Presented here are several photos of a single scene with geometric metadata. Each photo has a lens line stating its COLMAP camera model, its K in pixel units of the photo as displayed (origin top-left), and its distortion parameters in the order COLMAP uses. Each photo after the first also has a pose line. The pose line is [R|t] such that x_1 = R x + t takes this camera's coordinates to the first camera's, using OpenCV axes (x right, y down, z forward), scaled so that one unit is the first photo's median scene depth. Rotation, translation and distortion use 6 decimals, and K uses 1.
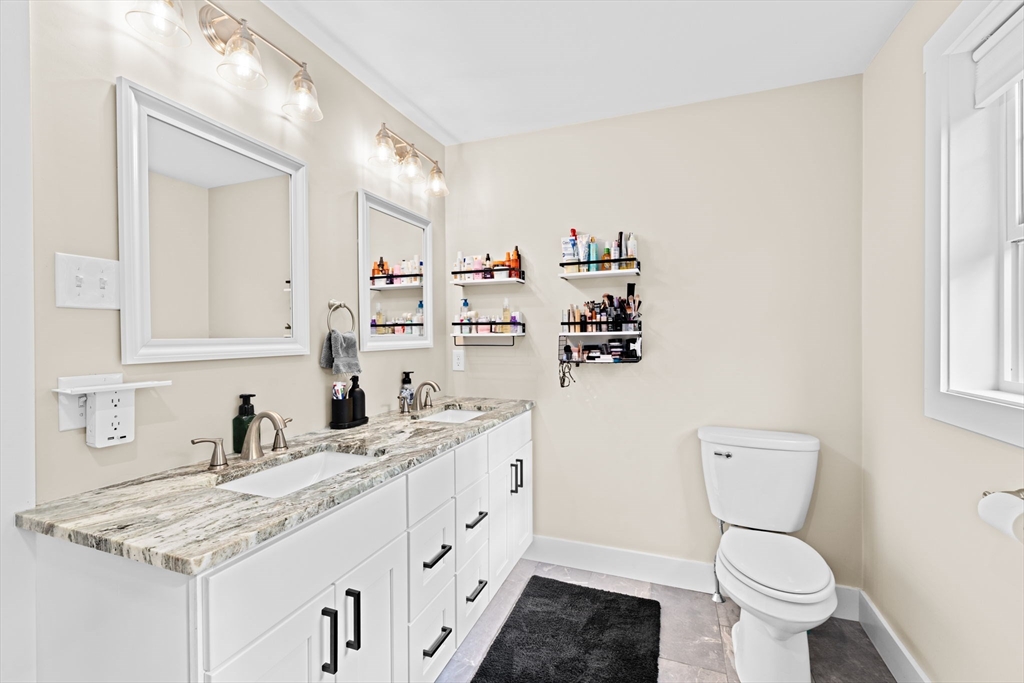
lens RADIAL K [[437.3, 0, 512.0], [0, 437.3, 341.5], [0, 0, 1]] dist [-0.000256, 0.000068]
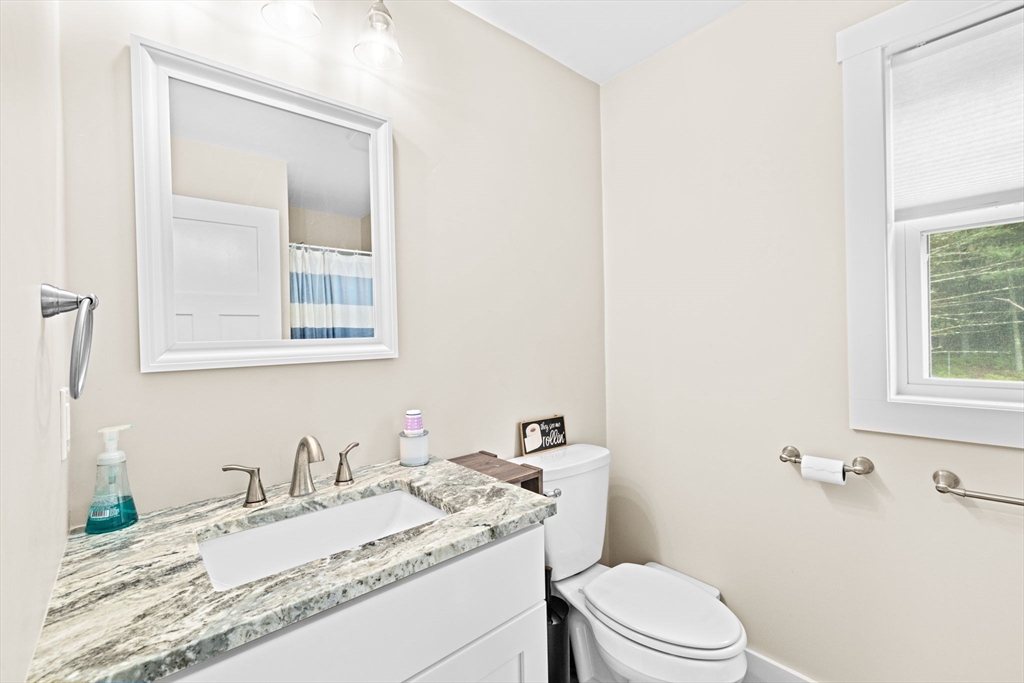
lens RADIAL K [[439.7, 0, 512.2], [0, 439.7, 335.5], [0, 0, 1]] dist [-0.020486, -0.000011]
pose [[0.878222, -0.038831, -0.476674, 0.122972], [0.027673, 0.999154, -0.030408, 0.024437], [0.477451, 0.013514, 0.878554, 0.578605]]
